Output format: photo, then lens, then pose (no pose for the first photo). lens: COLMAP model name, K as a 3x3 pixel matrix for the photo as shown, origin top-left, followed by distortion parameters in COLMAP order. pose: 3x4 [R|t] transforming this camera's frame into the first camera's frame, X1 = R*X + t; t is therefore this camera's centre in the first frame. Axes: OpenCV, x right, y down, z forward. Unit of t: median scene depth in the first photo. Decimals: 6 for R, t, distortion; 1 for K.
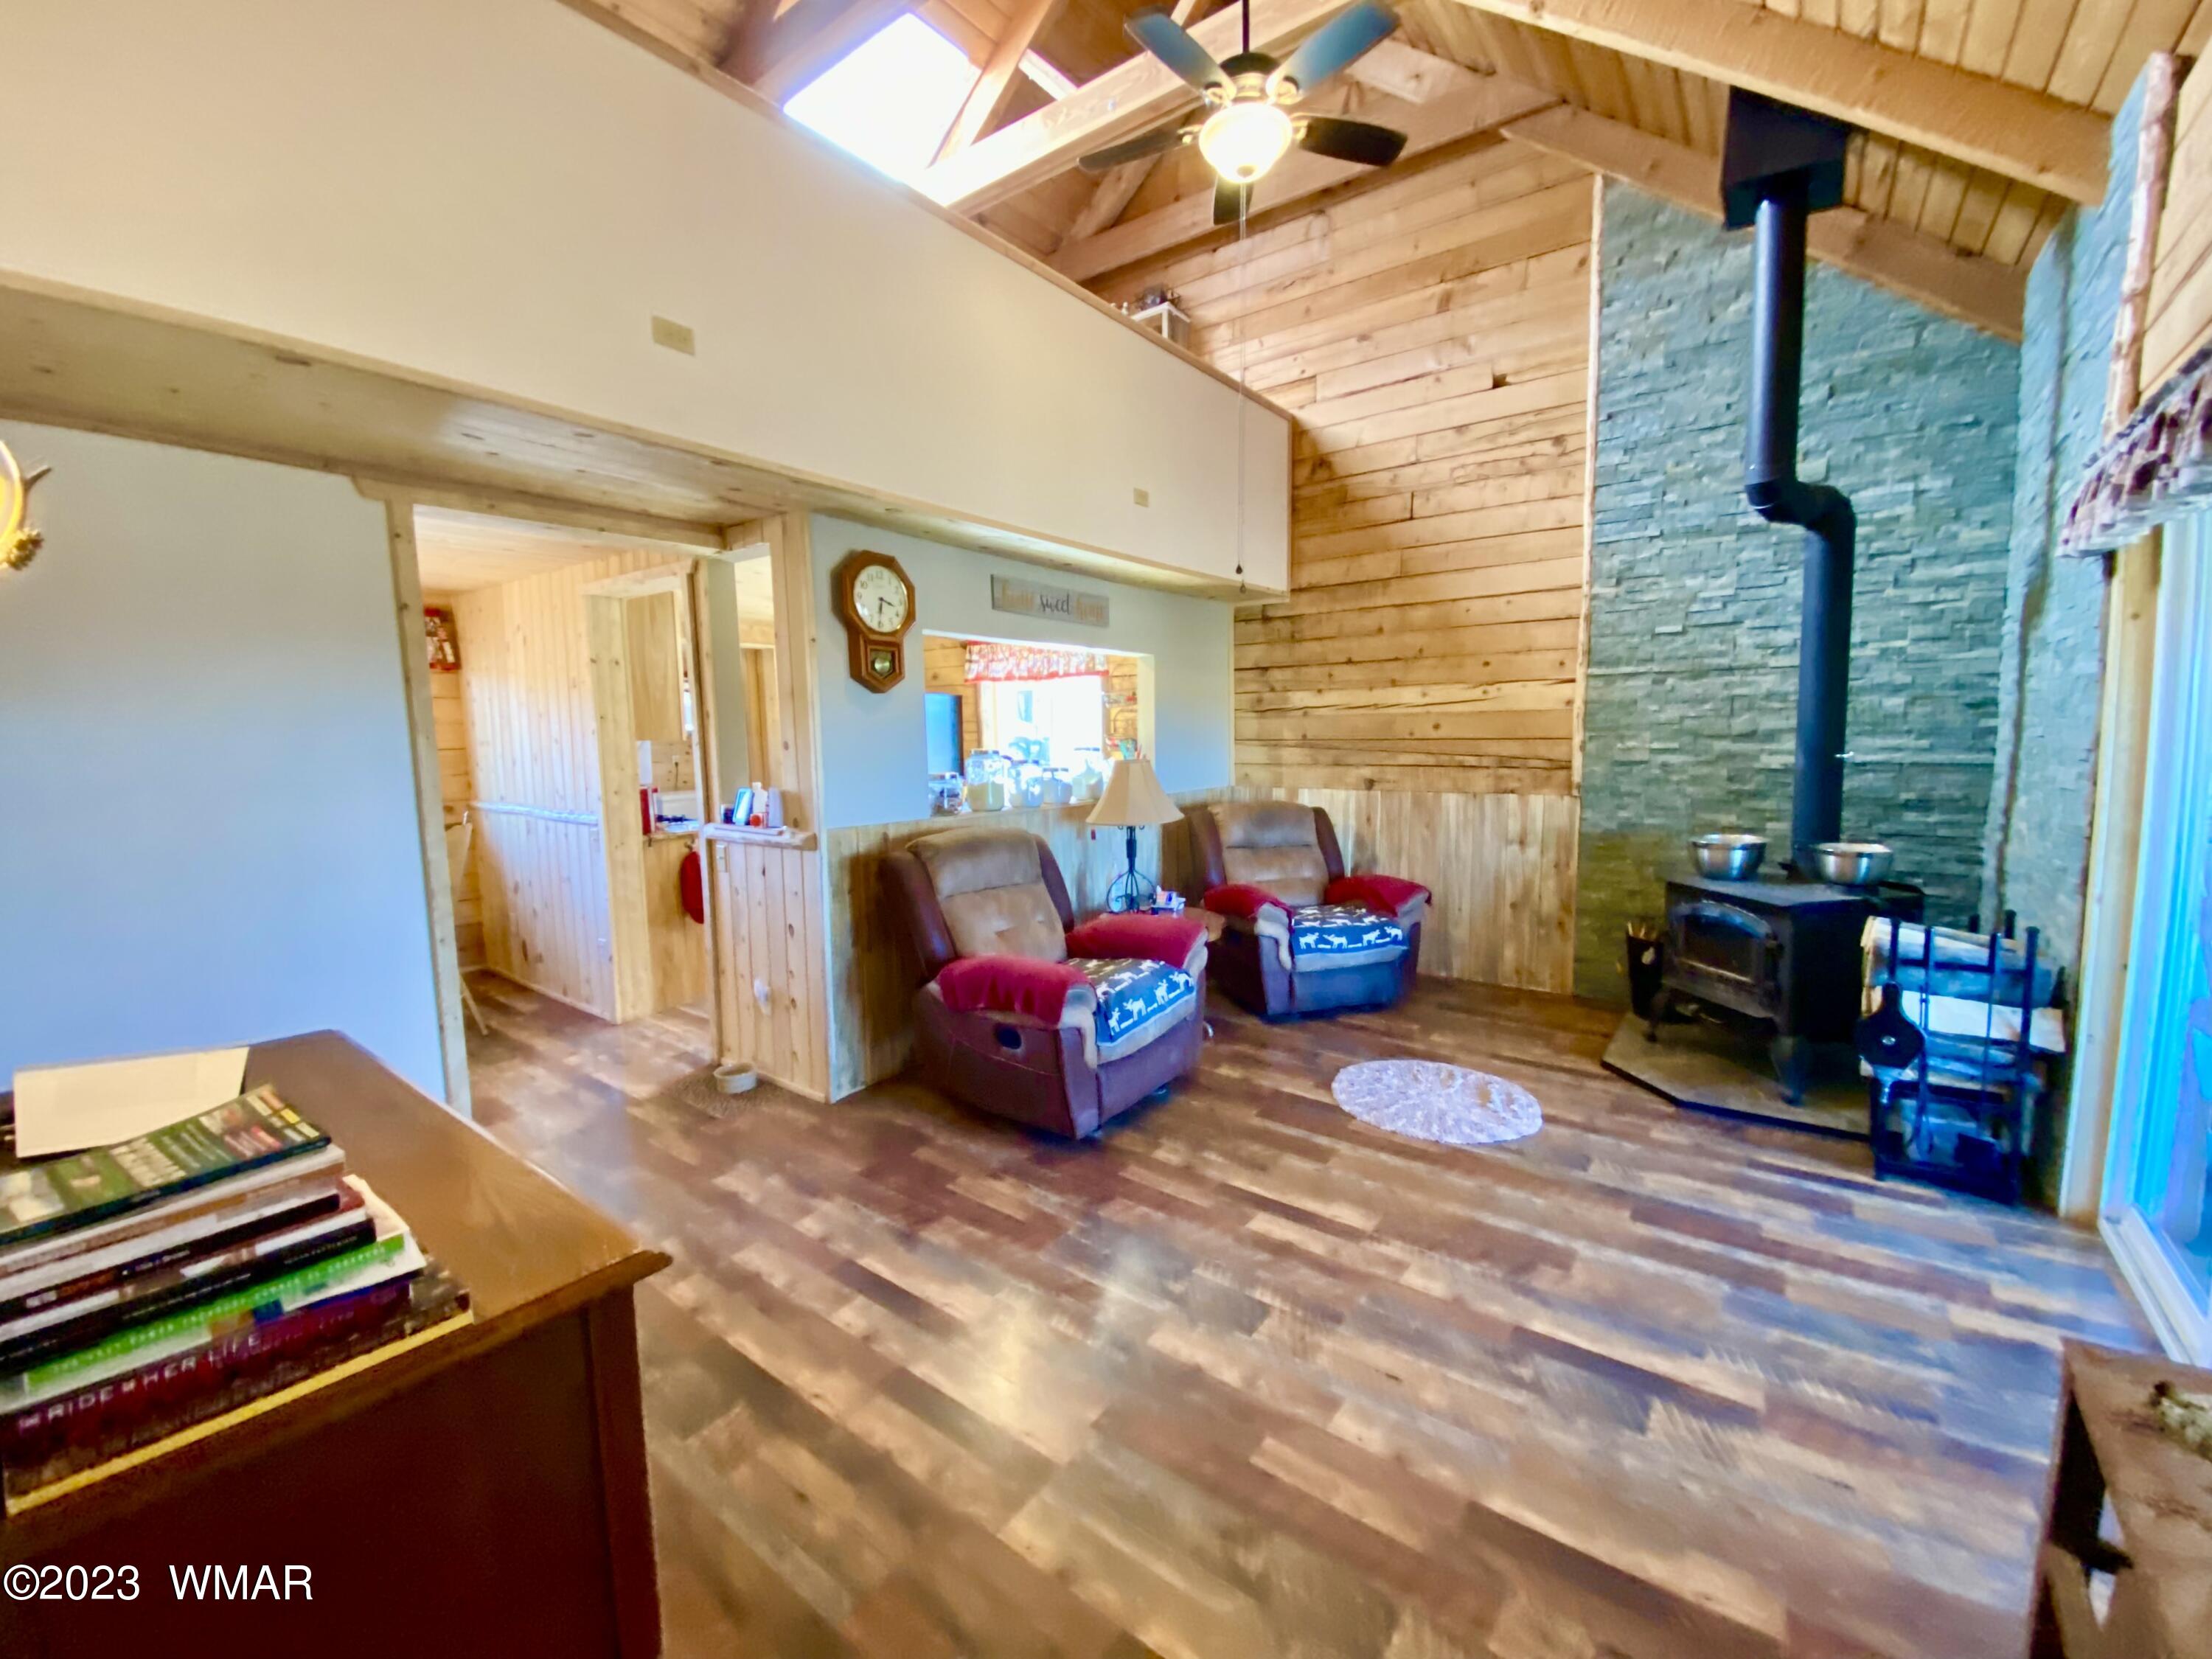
lens RADIAL K [[896.8, 0, 1092.0], [0, 896.8, 831.3], [0, 0, 1]] dist [0.013850, -0.015599]
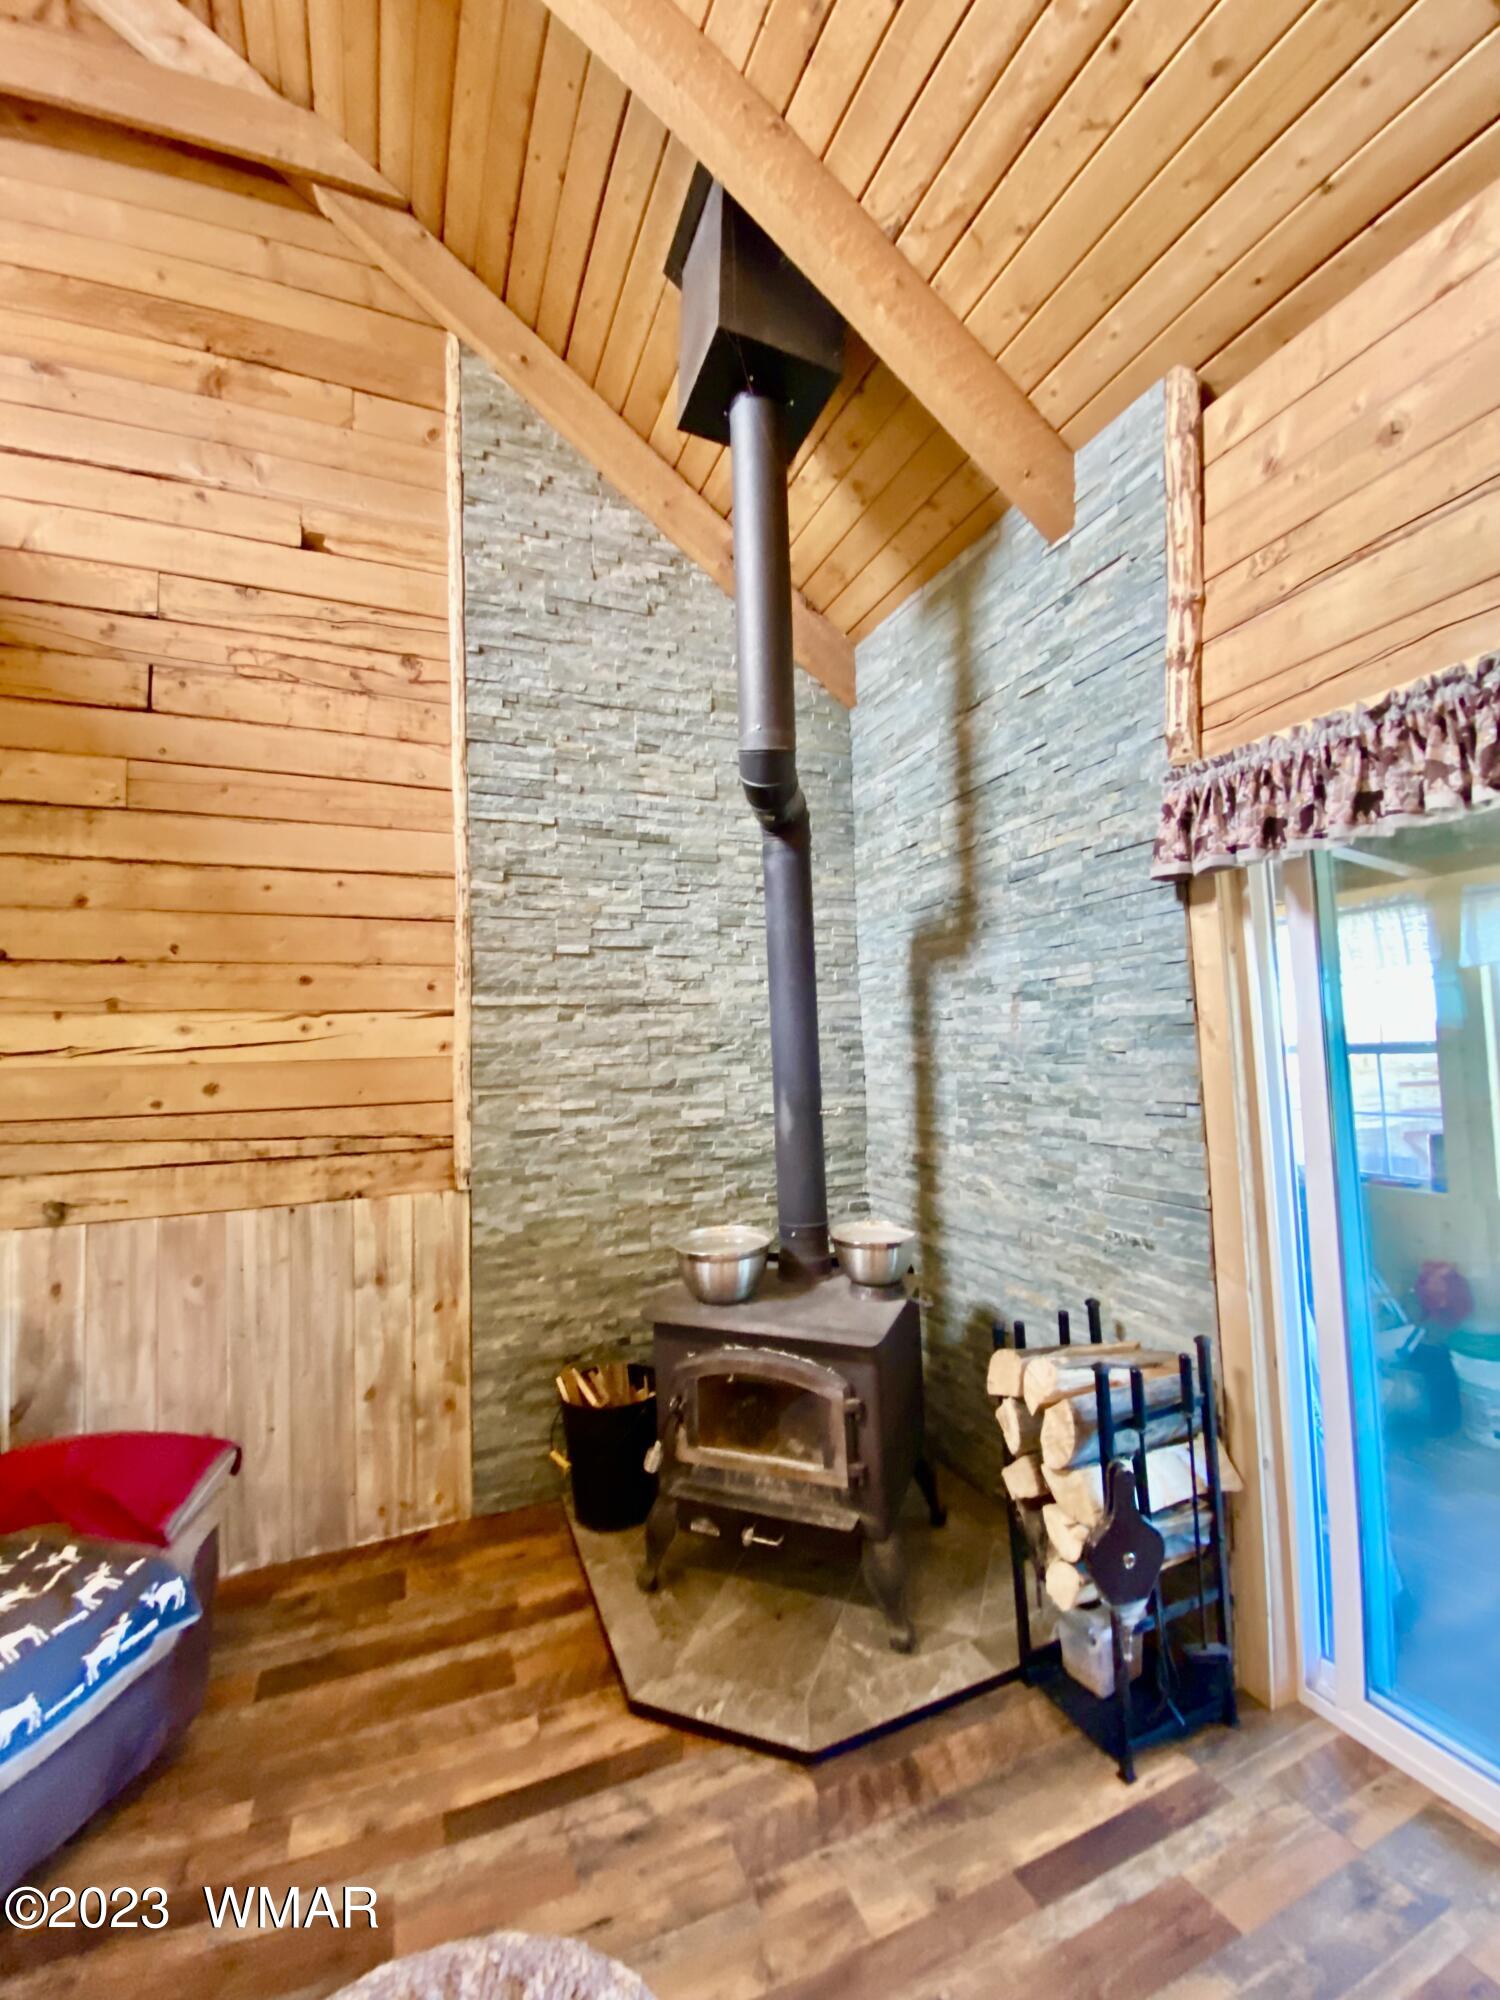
lens RADIAL K [[810.8, 0, 756.1], [0, 810.8, 998.8], [0, 0, 1]] dist [0.013850, -0.015599]
pose [[0.490863, 0.050478, 0.869773, 0.132743], [0.118932, 0.985092, -0.124291, -0.080540], [-0.863081, 0.164454, 0.477542, 0.542564]]
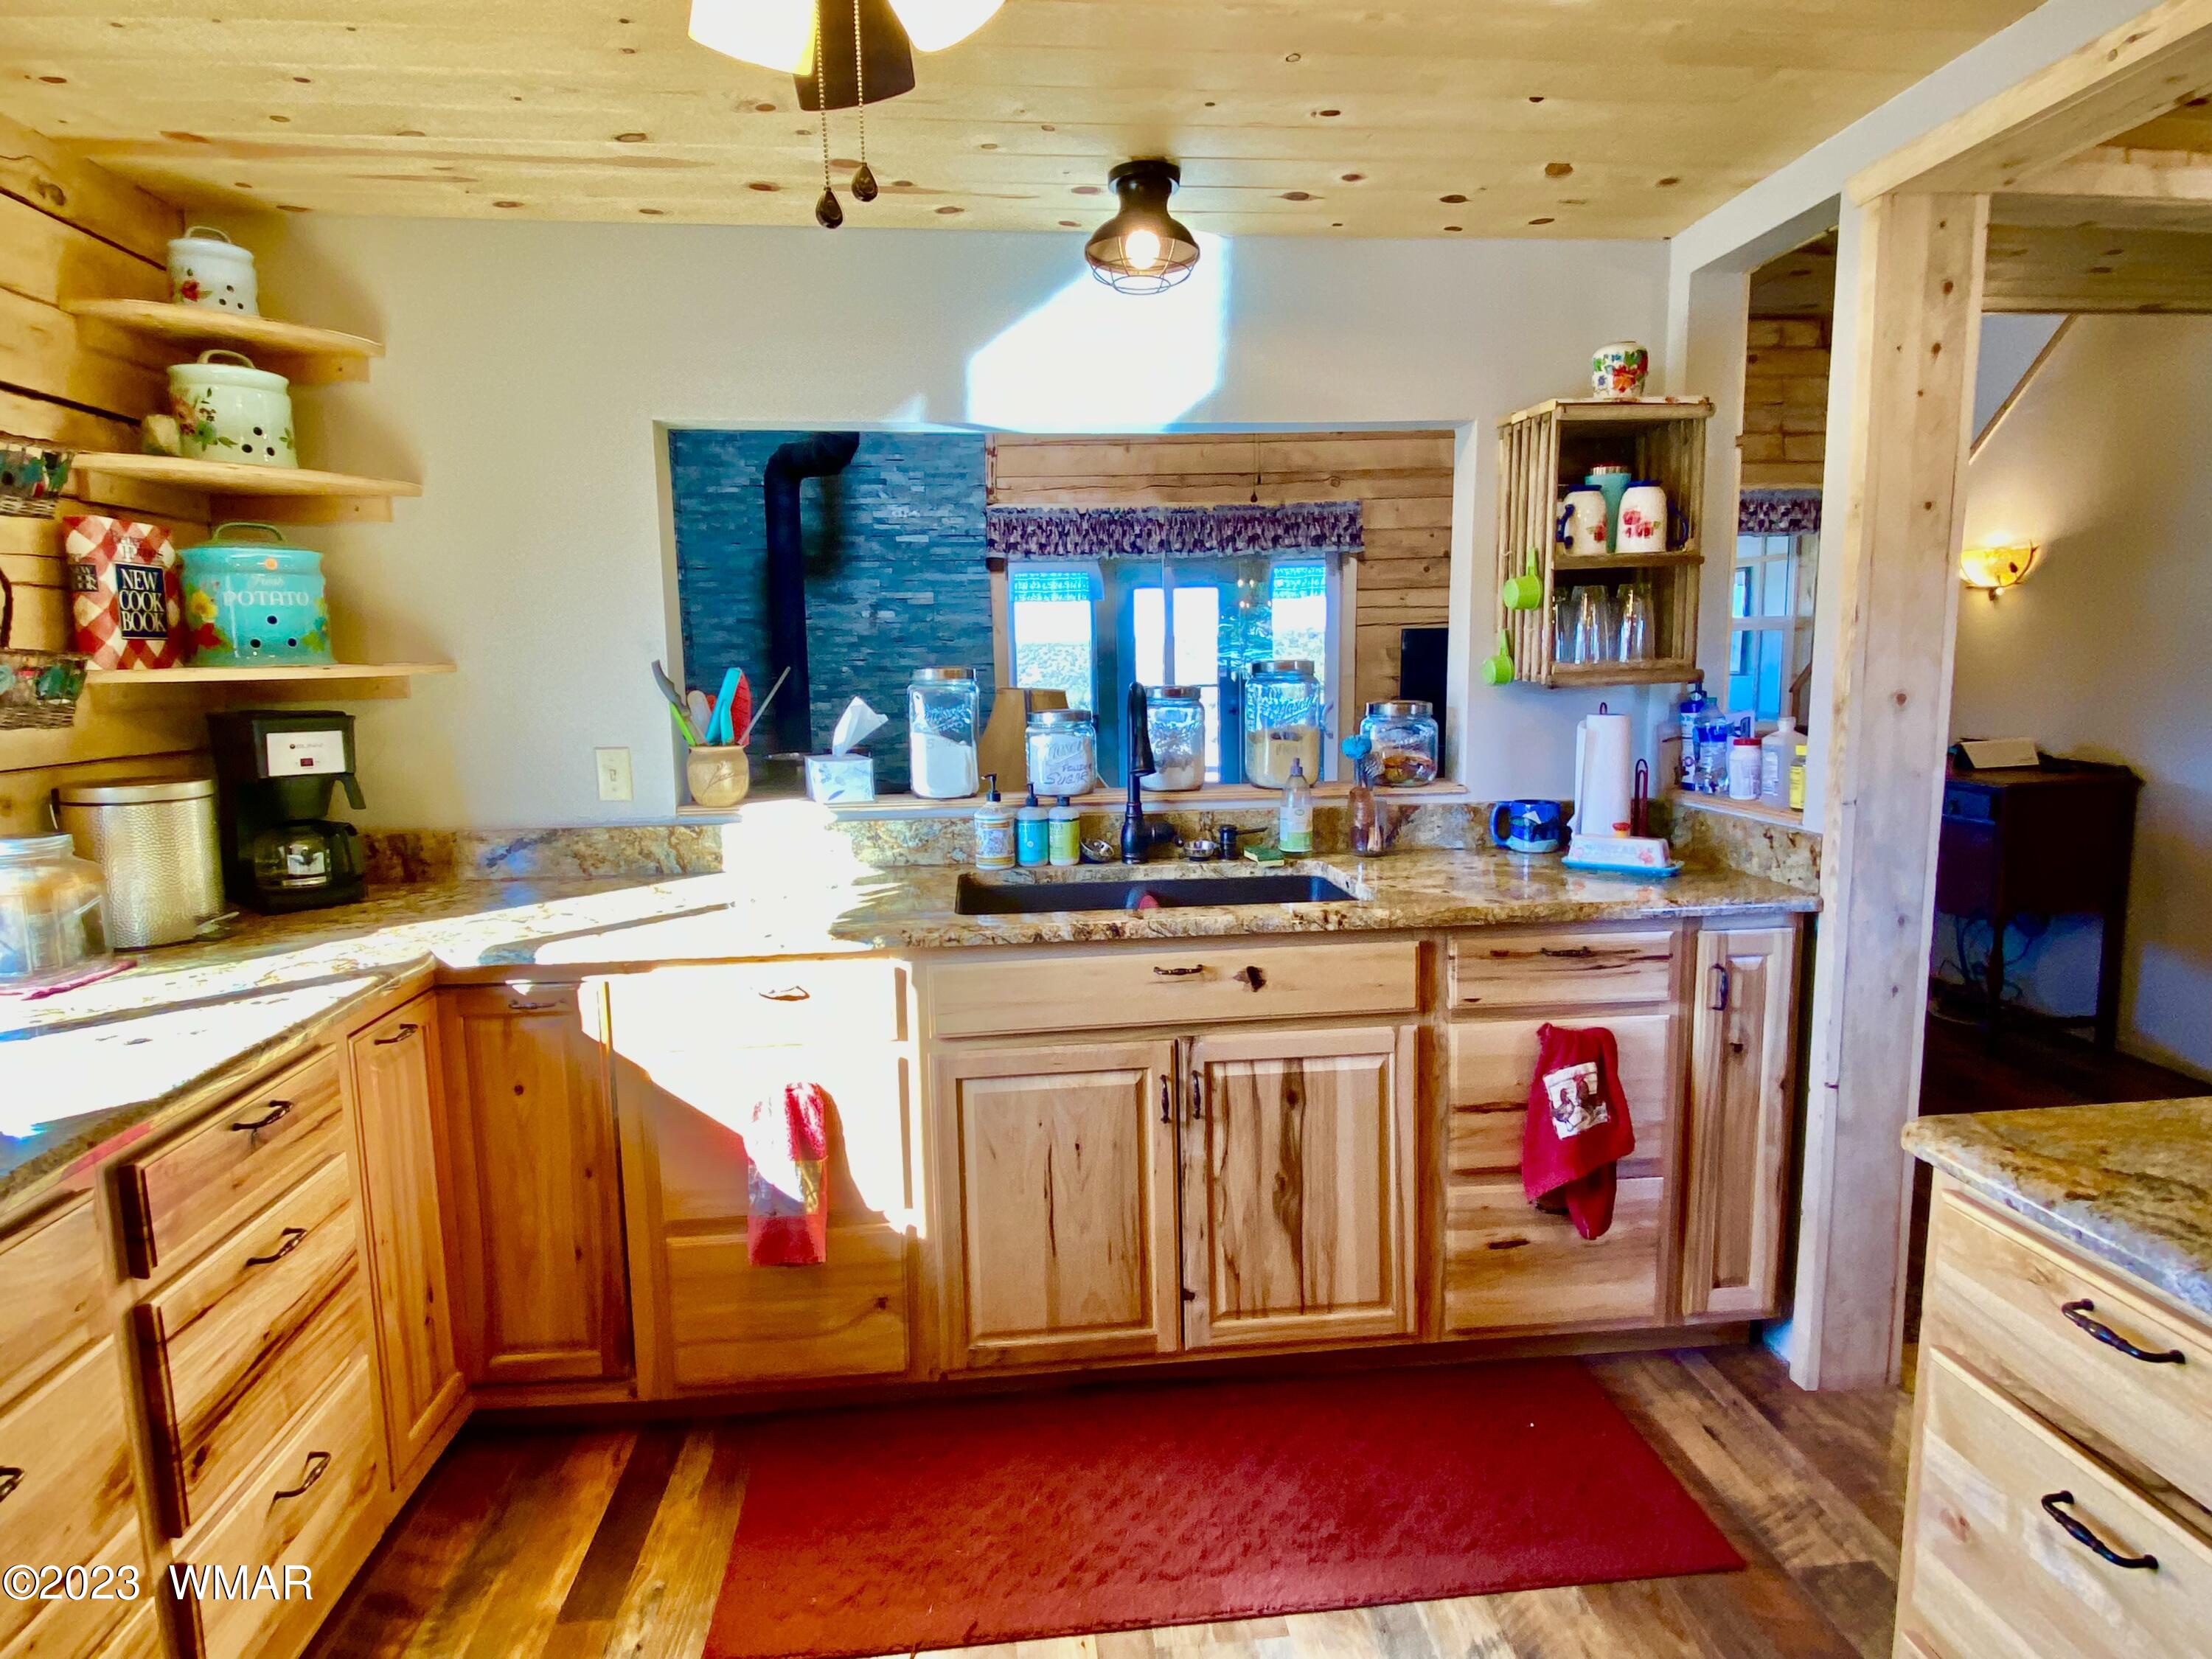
lens RADIAL K [[1208.0, 0, 1112.2], [0, 1208.0, 821.6], [0, 0, 1]] dist [0.031821, -0.032588]
pose [[-0.693201, -0.078506, 0.716456, -0.495500], [0.100469, 0.973820, 0.203914, -0.146023], [-0.713707, 0.213335, -0.667166, 1.436304]]
